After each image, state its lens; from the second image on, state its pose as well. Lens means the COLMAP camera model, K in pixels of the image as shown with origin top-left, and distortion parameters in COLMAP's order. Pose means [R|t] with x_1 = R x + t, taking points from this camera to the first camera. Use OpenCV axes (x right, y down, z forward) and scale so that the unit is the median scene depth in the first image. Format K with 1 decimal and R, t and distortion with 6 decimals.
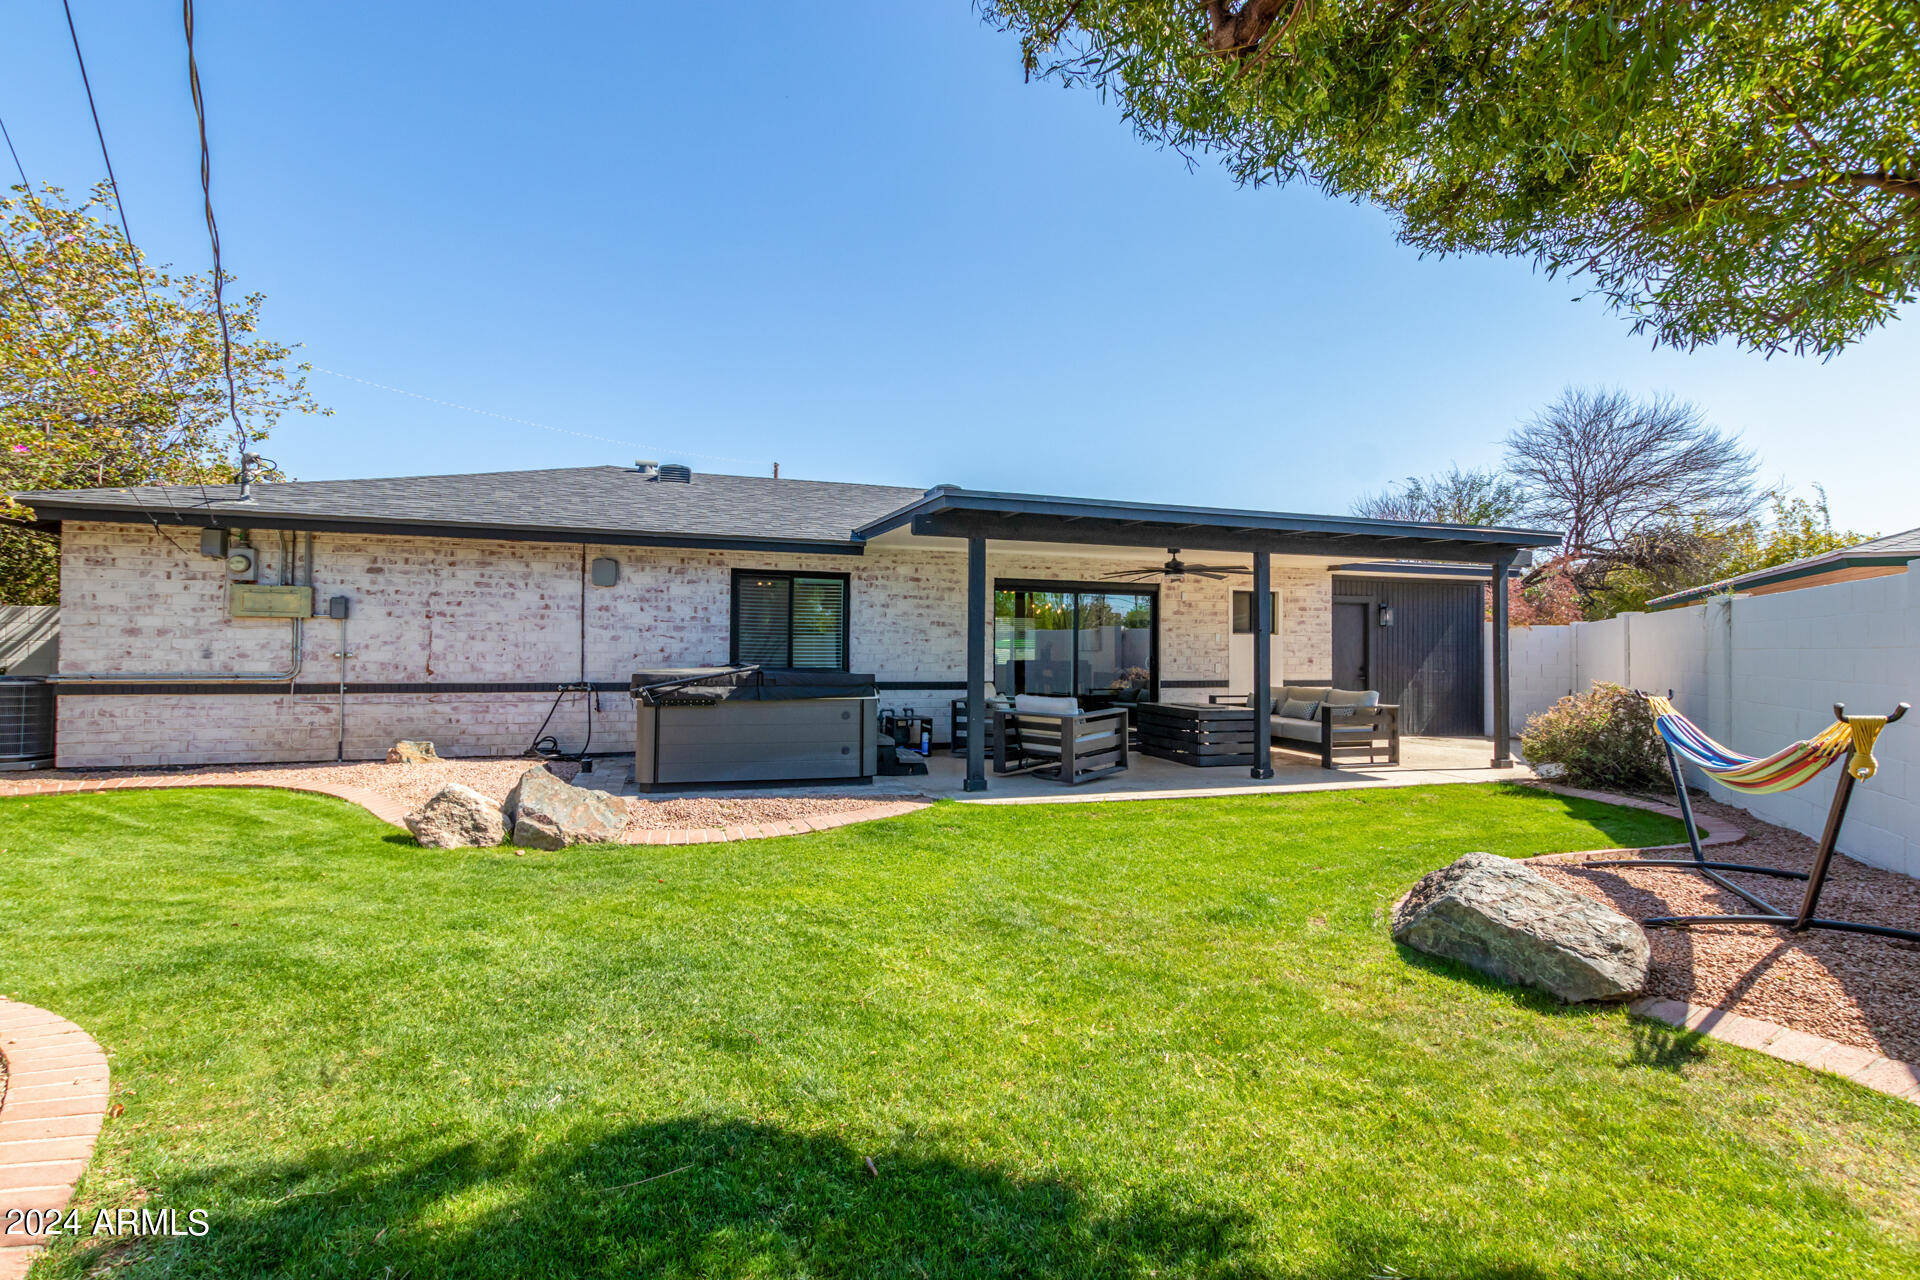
lens RADIAL K [[878.7, 0, 960.0], [0, 878.7, 640.0], [0, 0, 1]] dist [0.022525, -0.008311]
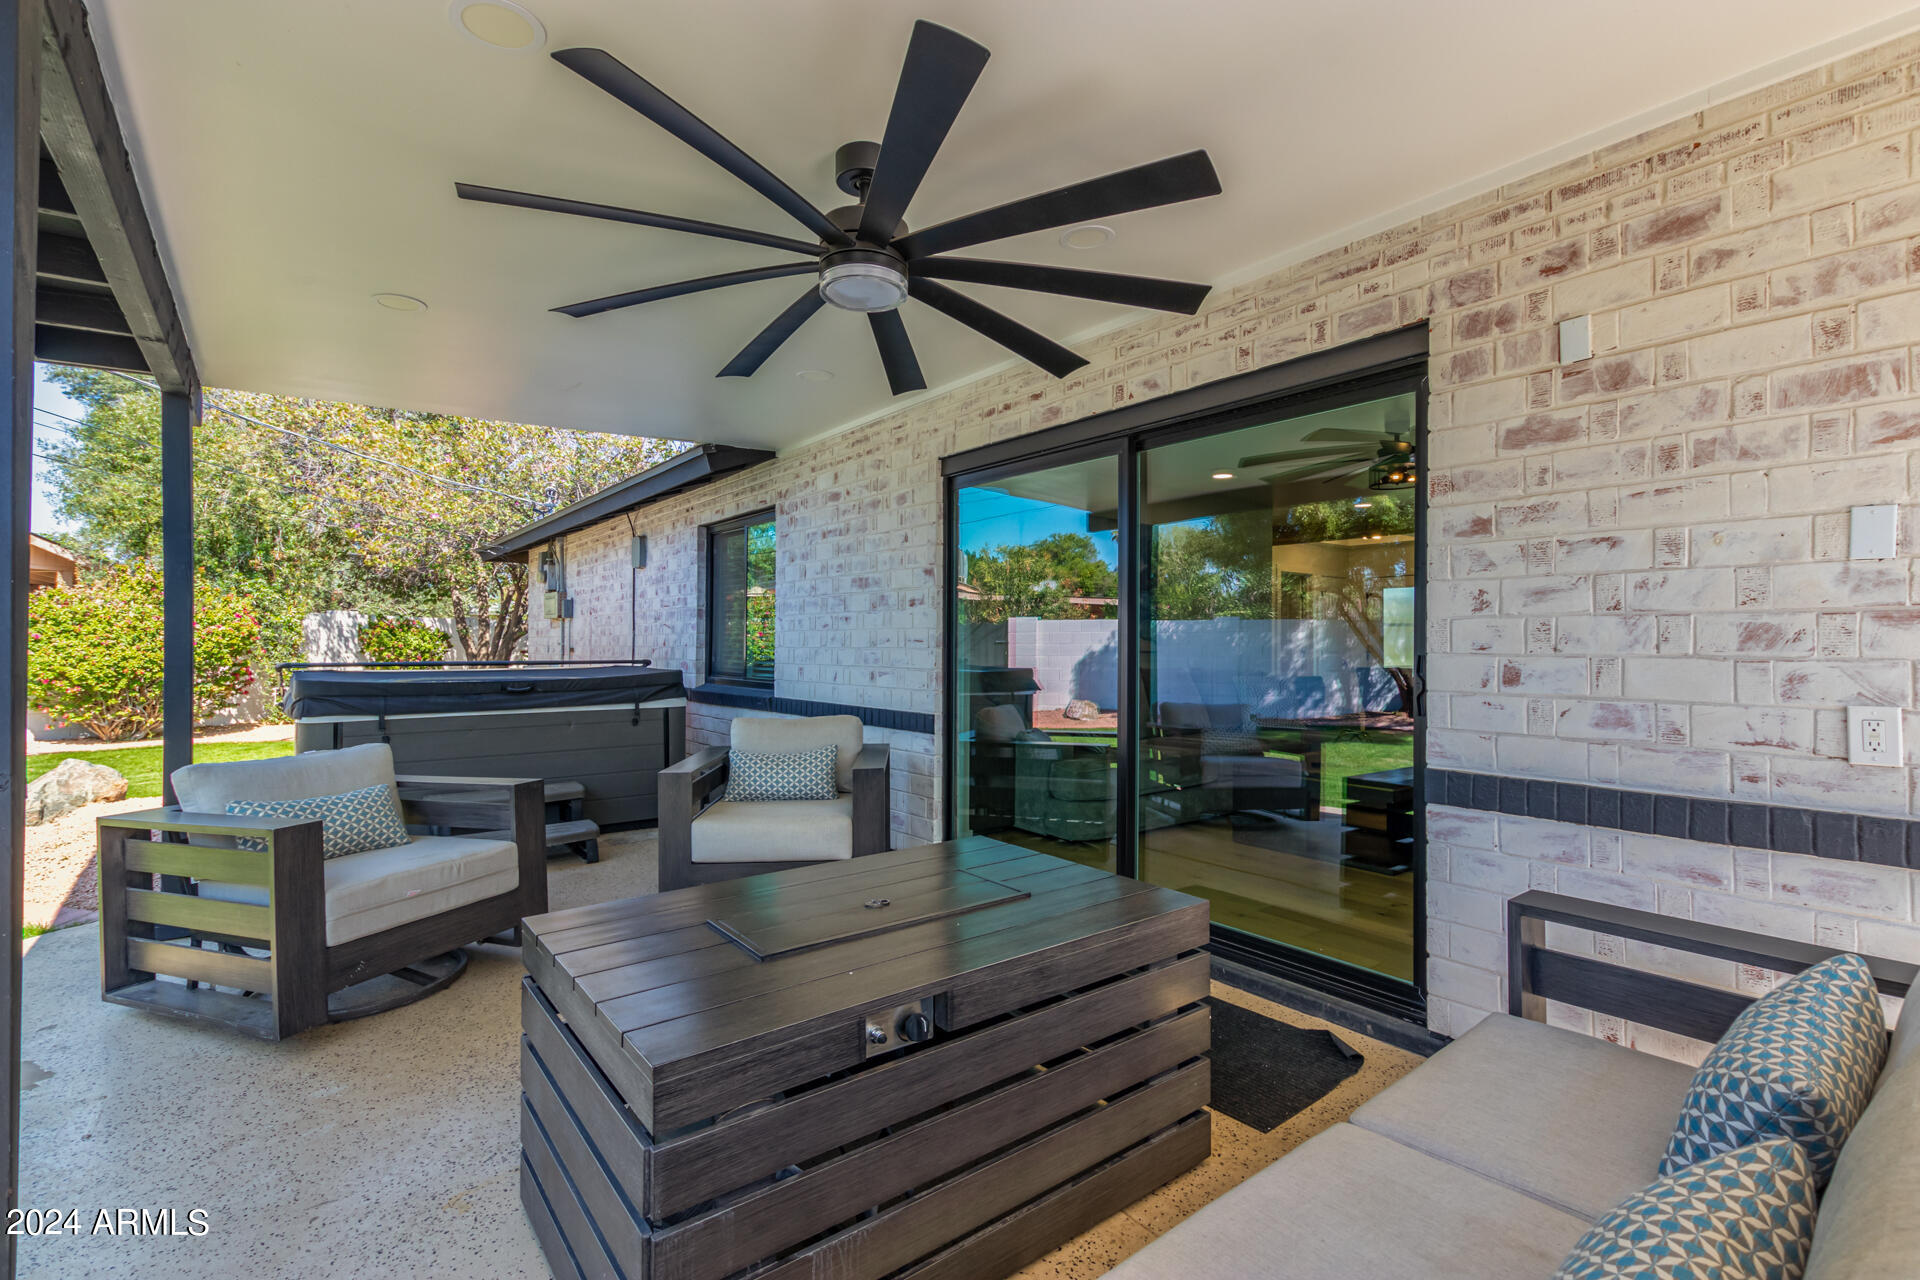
lens RADIAL K [[878.7, 0, 960.0], [0, 878.7, 640.0], [0, 0, 1]] dist [0.022525, -0.008311]
pose [[0.324846, -0.011841, -0.945693, 0.435440], [0.014720, 0.999864, -0.007463, 0.016160], [0.945652, -0.011497, 0.324976, 0.903167]]
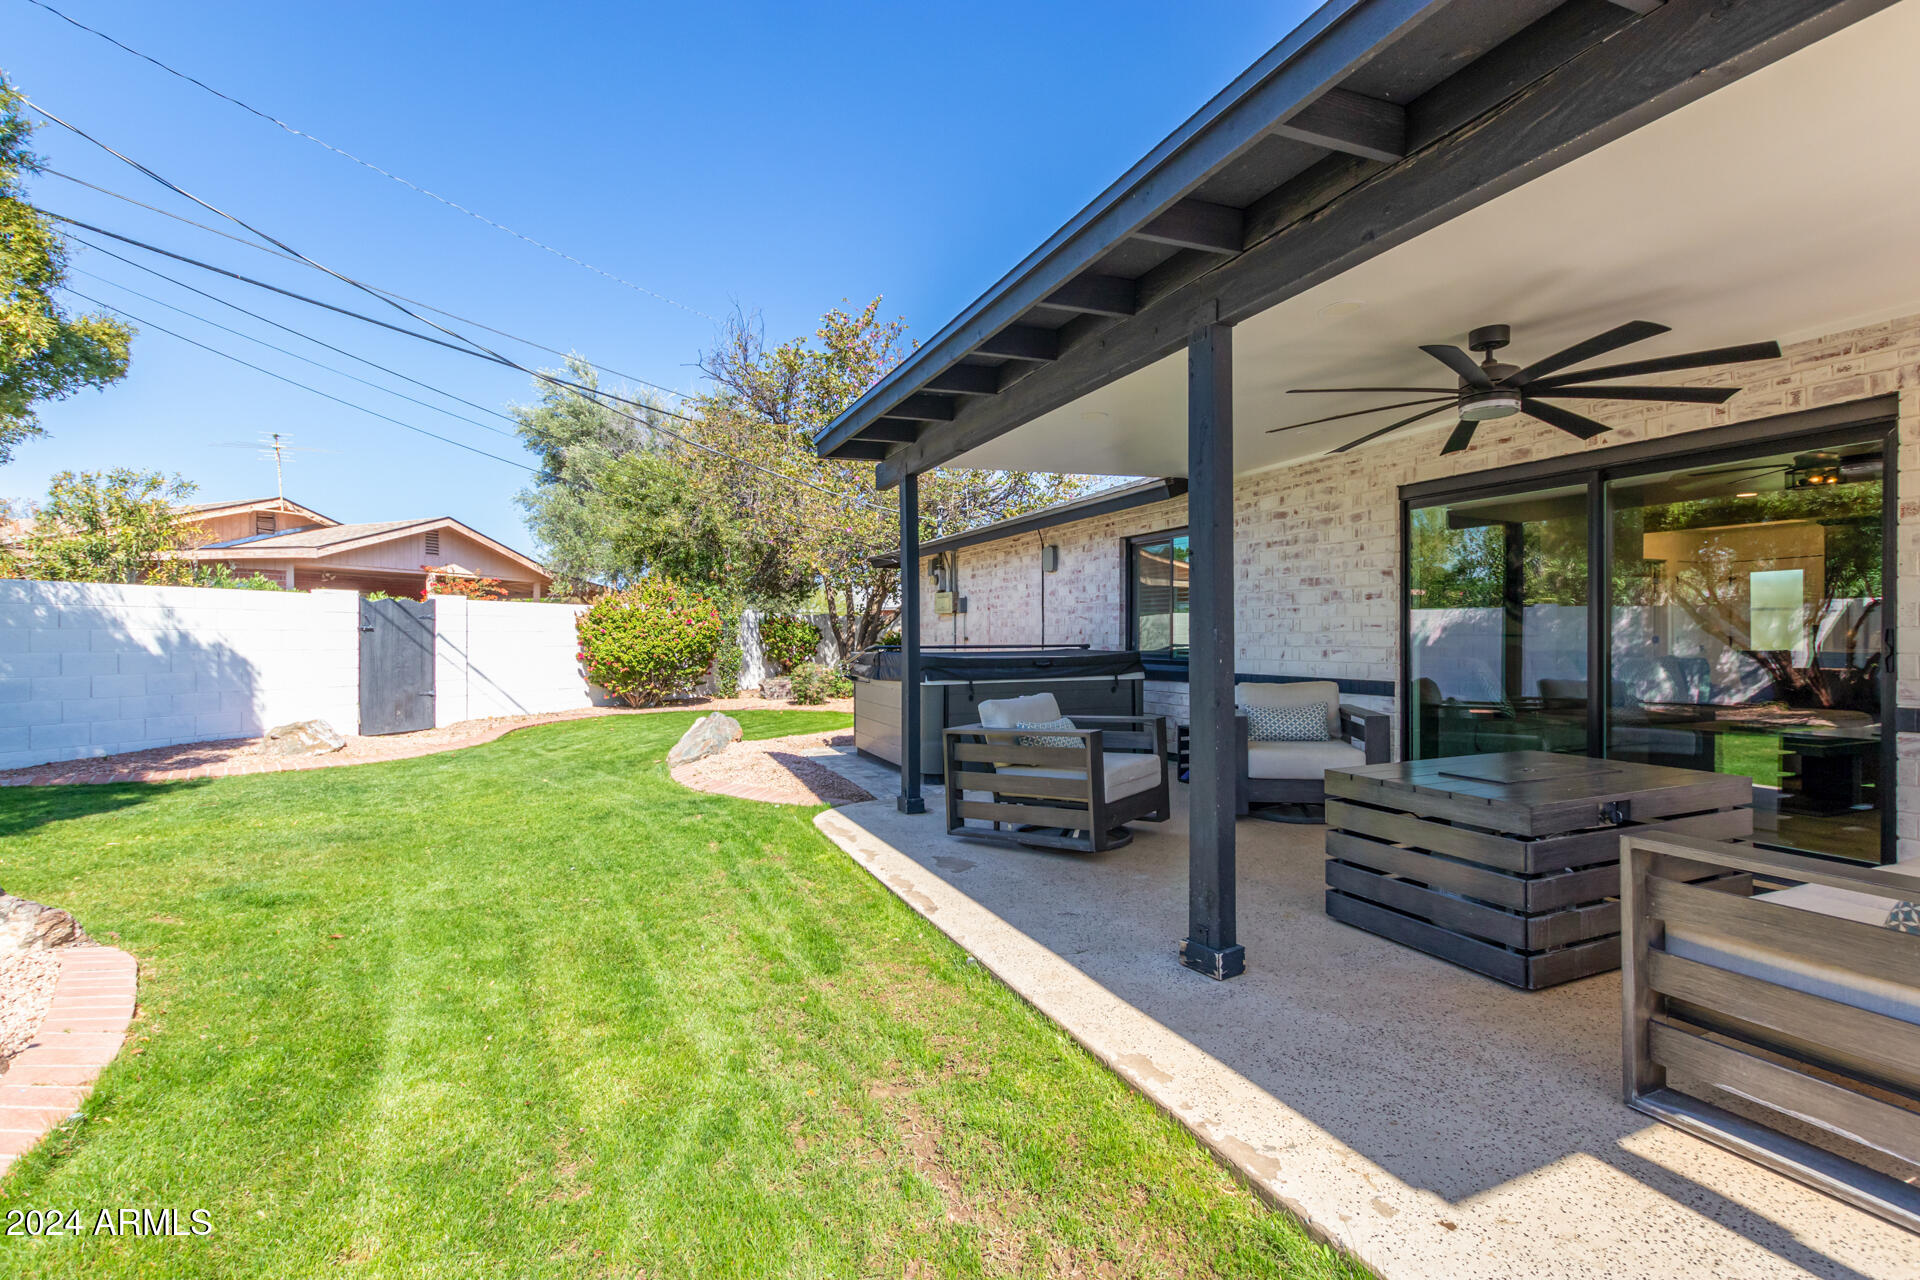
lens RADIAL K [[878.7, 0, 960.0], [0, 878.7, 640.0], [0, 0, 1]] dist [0.022525, -0.008311]
pose [[0.088101, -0.004161, -0.996103, 0.560751], [0.020626, 0.999784, -0.002352, 0.017965], [0.995898, -0.020338, 0.088168, 0.709874]]
